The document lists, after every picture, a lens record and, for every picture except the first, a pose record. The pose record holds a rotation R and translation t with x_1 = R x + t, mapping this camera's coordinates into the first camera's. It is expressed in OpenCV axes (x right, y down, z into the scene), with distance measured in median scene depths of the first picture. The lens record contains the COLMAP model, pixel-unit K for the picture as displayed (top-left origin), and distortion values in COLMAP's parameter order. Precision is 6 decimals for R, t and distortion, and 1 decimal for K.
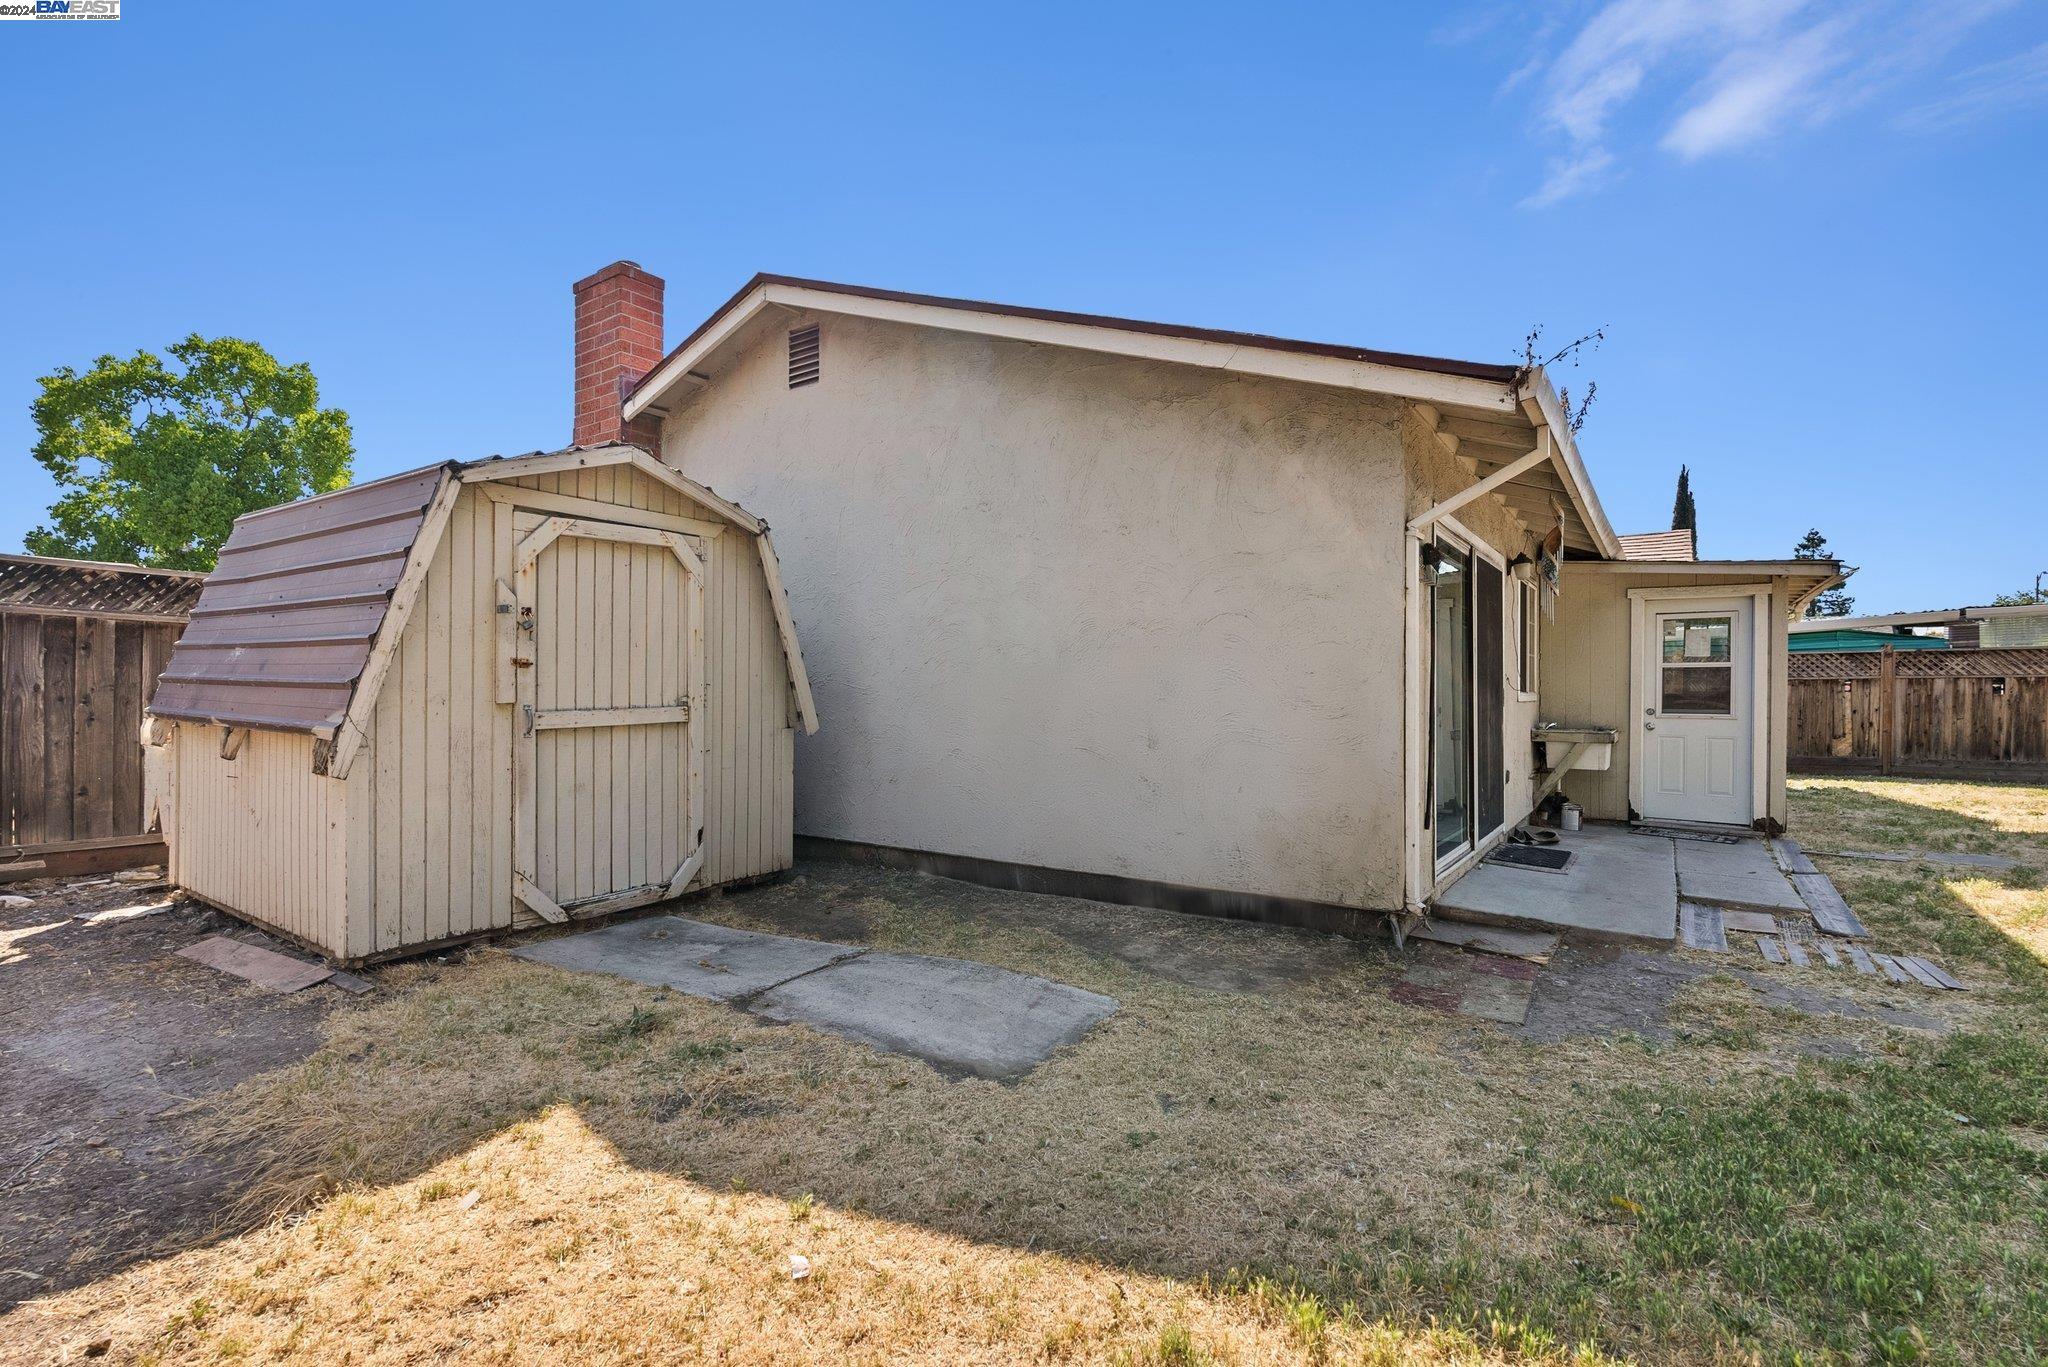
lens RADIAL K [[948.0, 0, 1026.2], [0, 948.0, 689.1], [0, 0, 1]] dist [-0.000140, -0.000009]
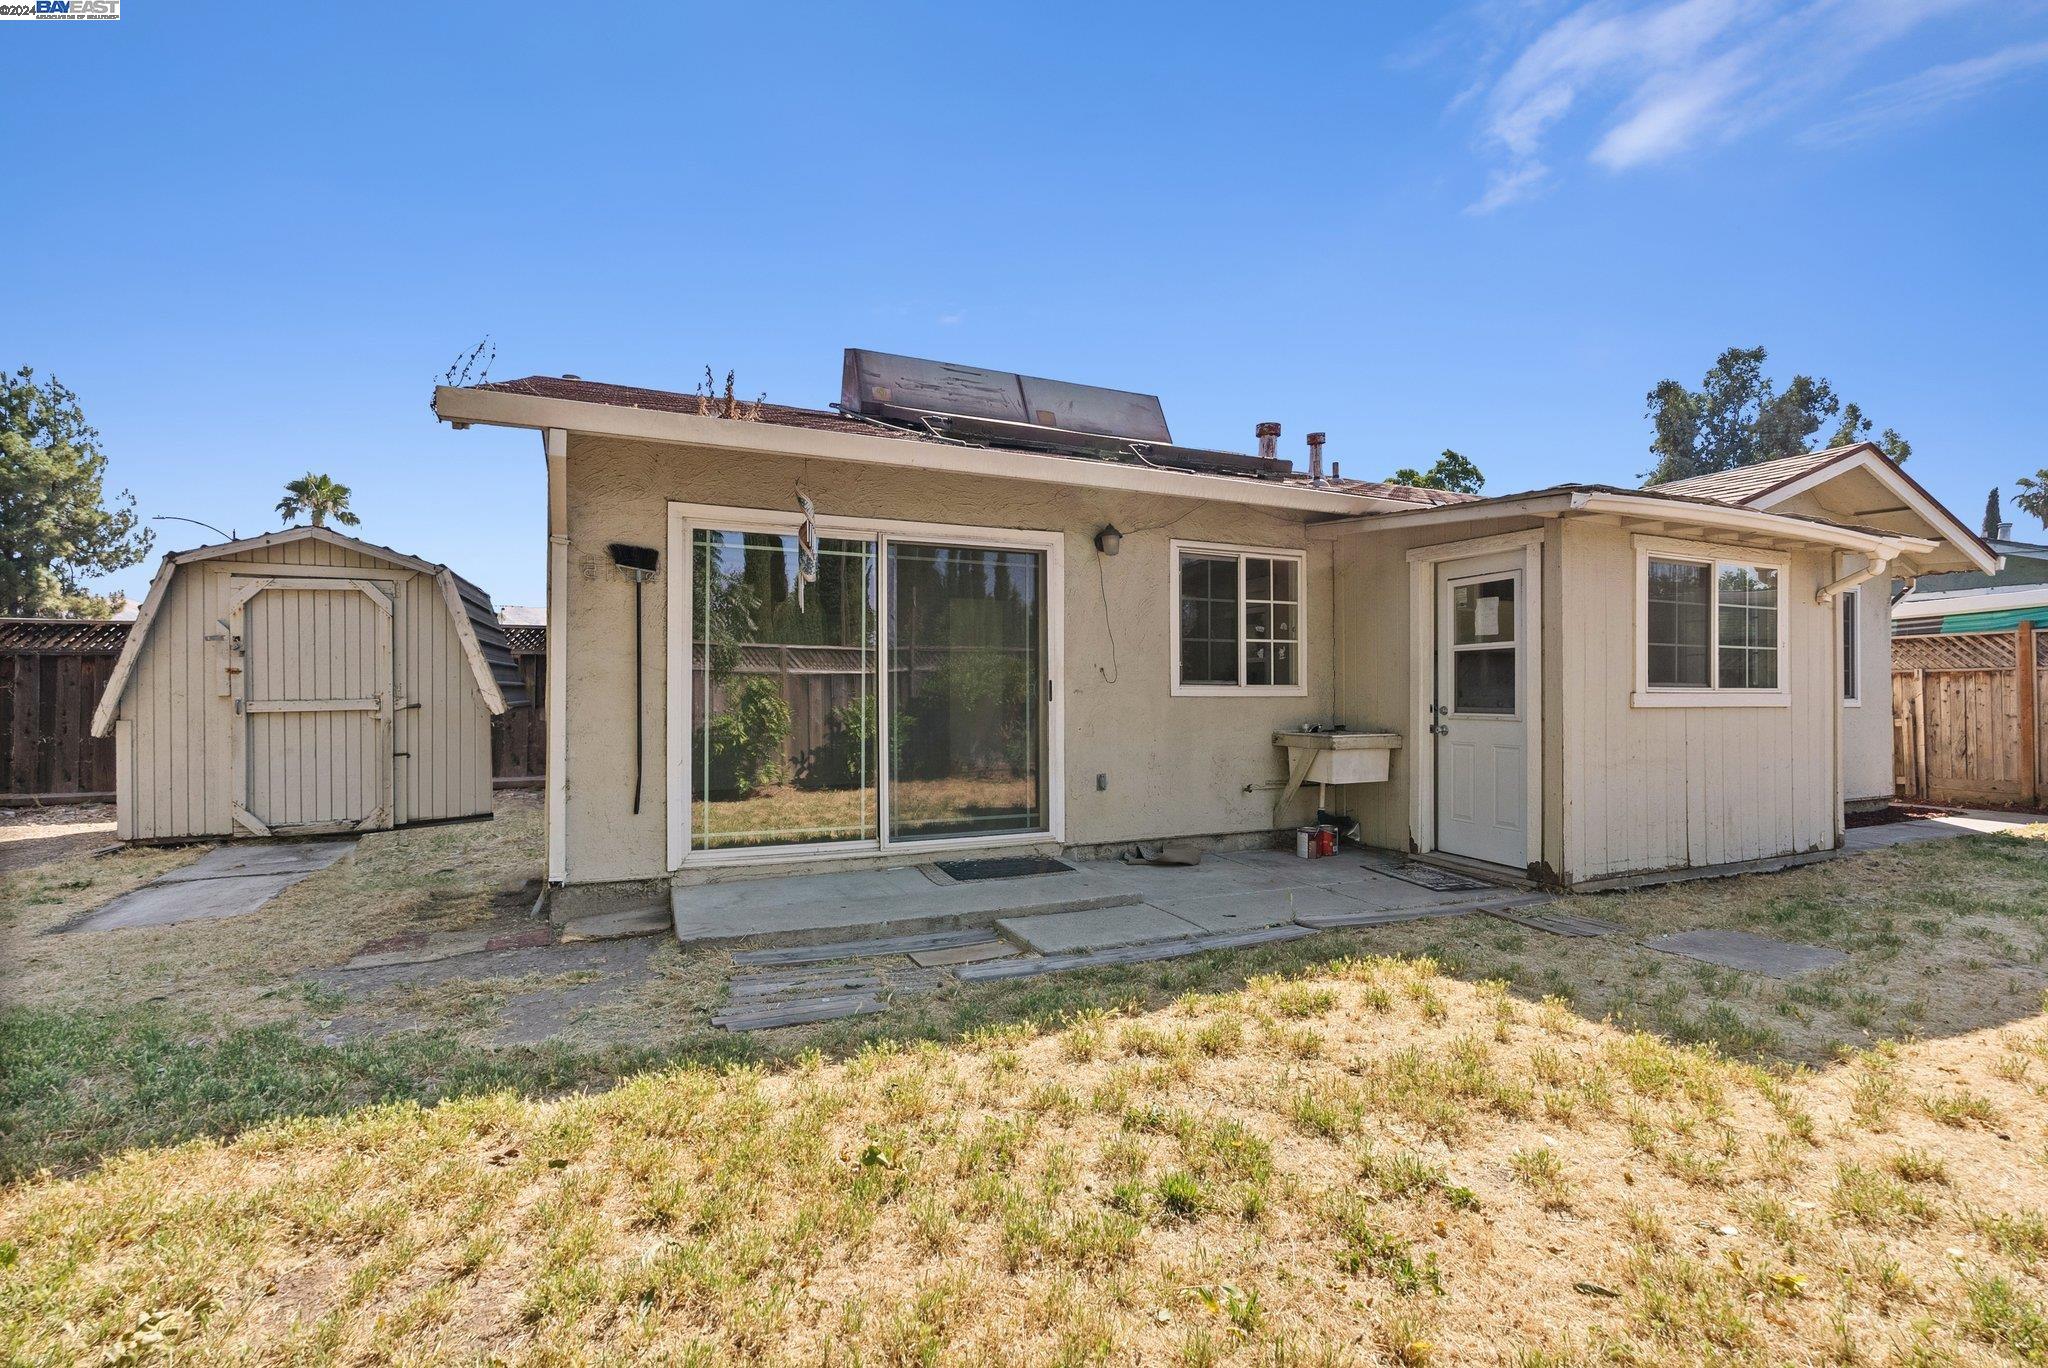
lens RADIAL K [[925.2, 0, 1031.0], [0, 925.2, 683.9], [0, 0, 1]] dist [-0.001652, -0.000657]
pose [[0.847718, -0.010336, -0.530346, 1.020245], [0.004603, 0.999916, -0.012130, 0.013823], [0.530427, 0.007841, 0.847695, 0.274793]]
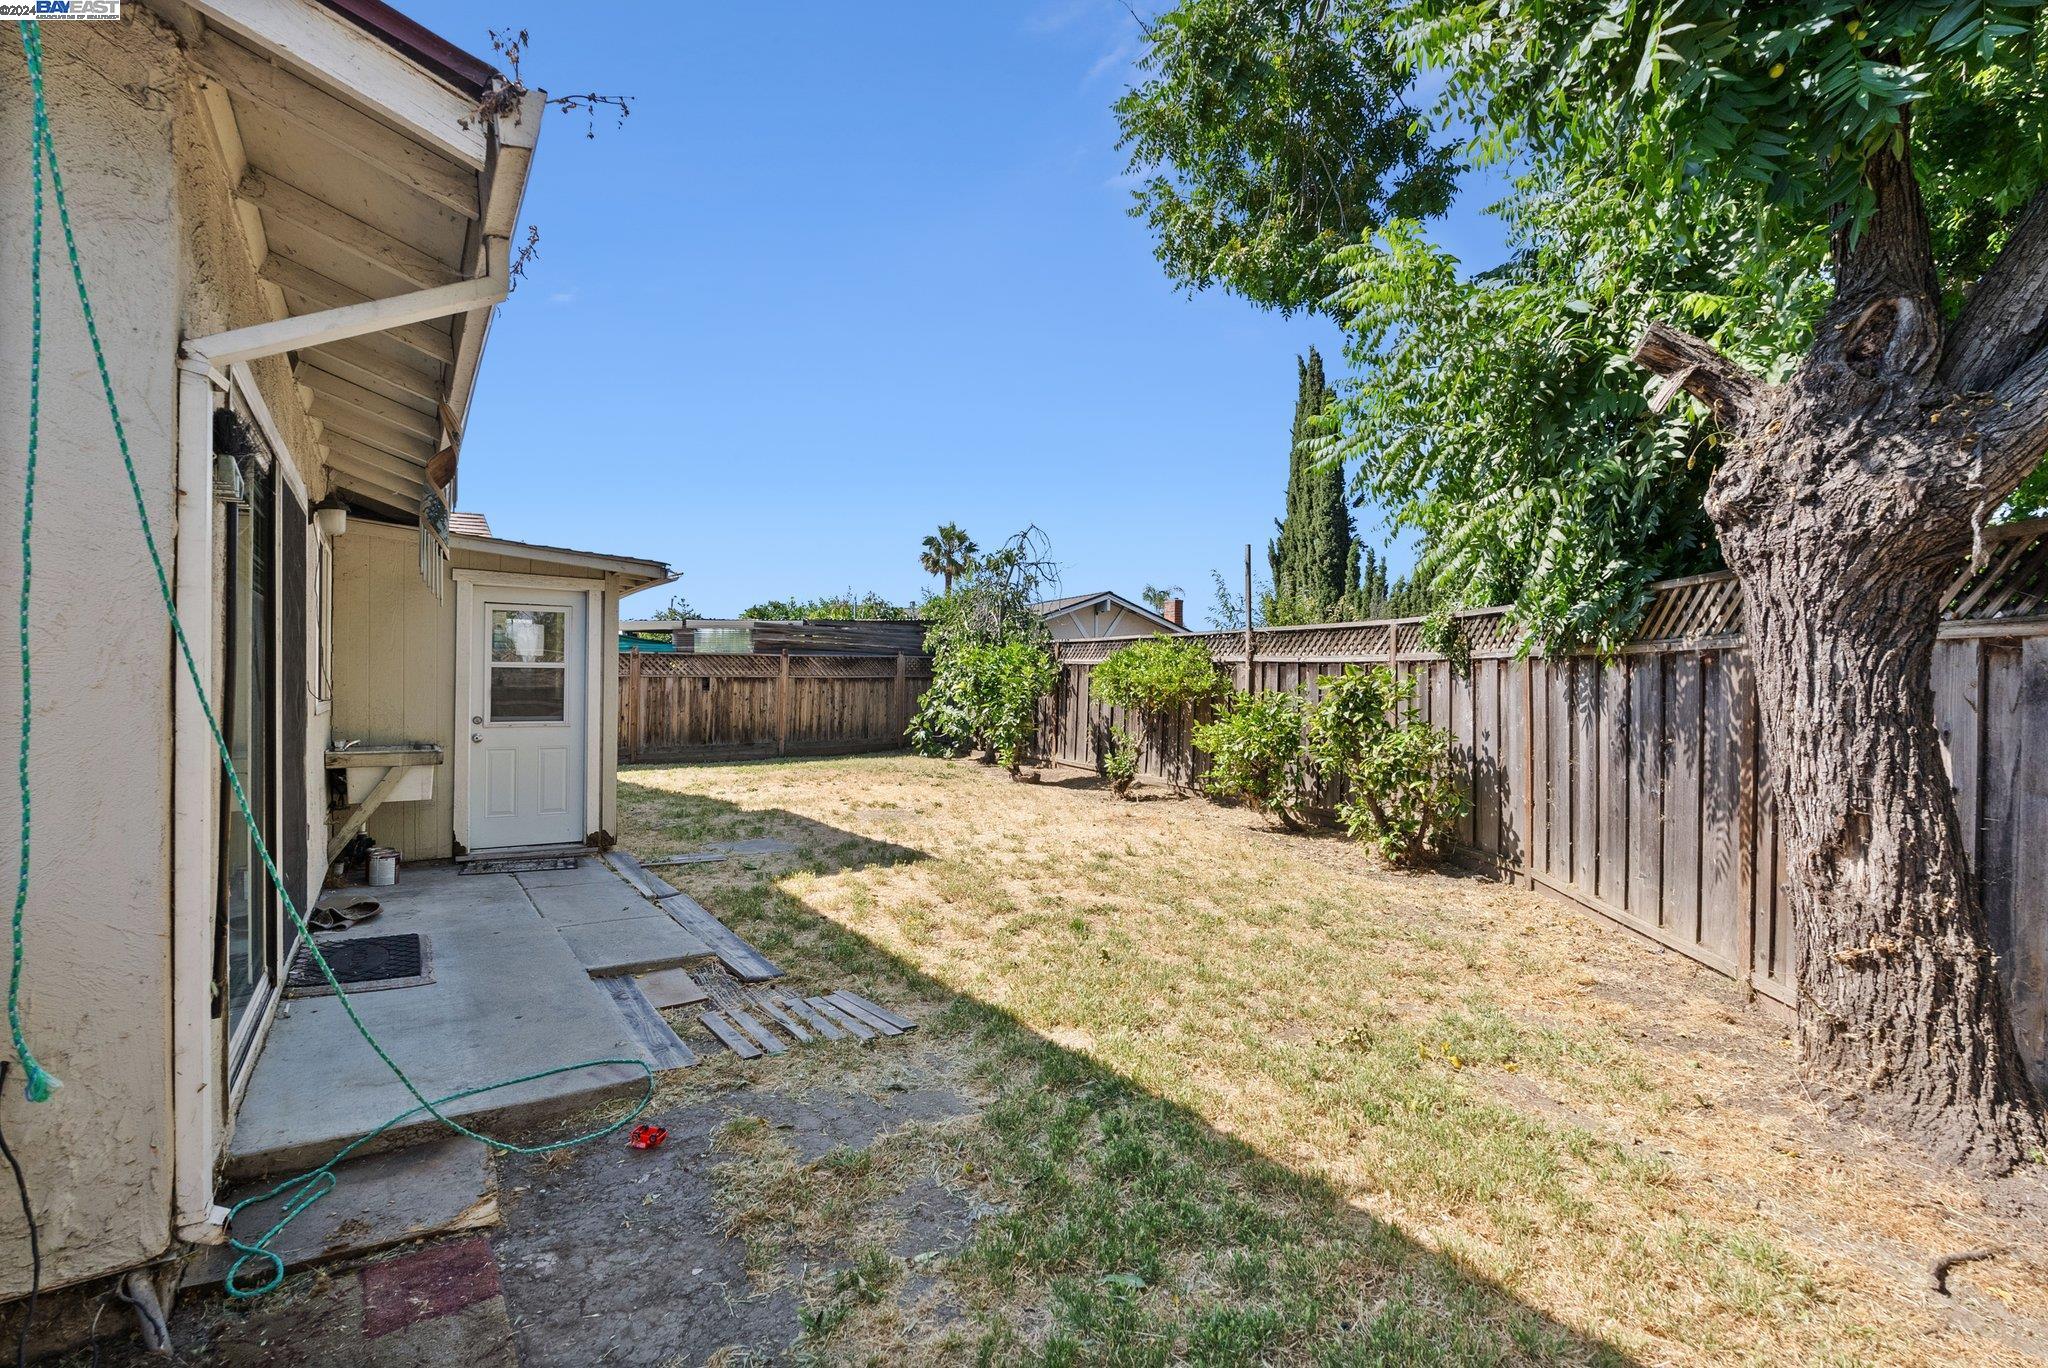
lens RADIAL K [[925.2, 0, 1031.0], [0, 925.2, 683.9], [0, 0, 1]] dist [-0.001652, -0.000657]
pose [[0.358022, 0.001468, 0.933712, 0.105730], [-0.007542, 0.999971, 0.001319, -0.016627], [-0.933683, -0.007515, 0.358022, 0.348381]]
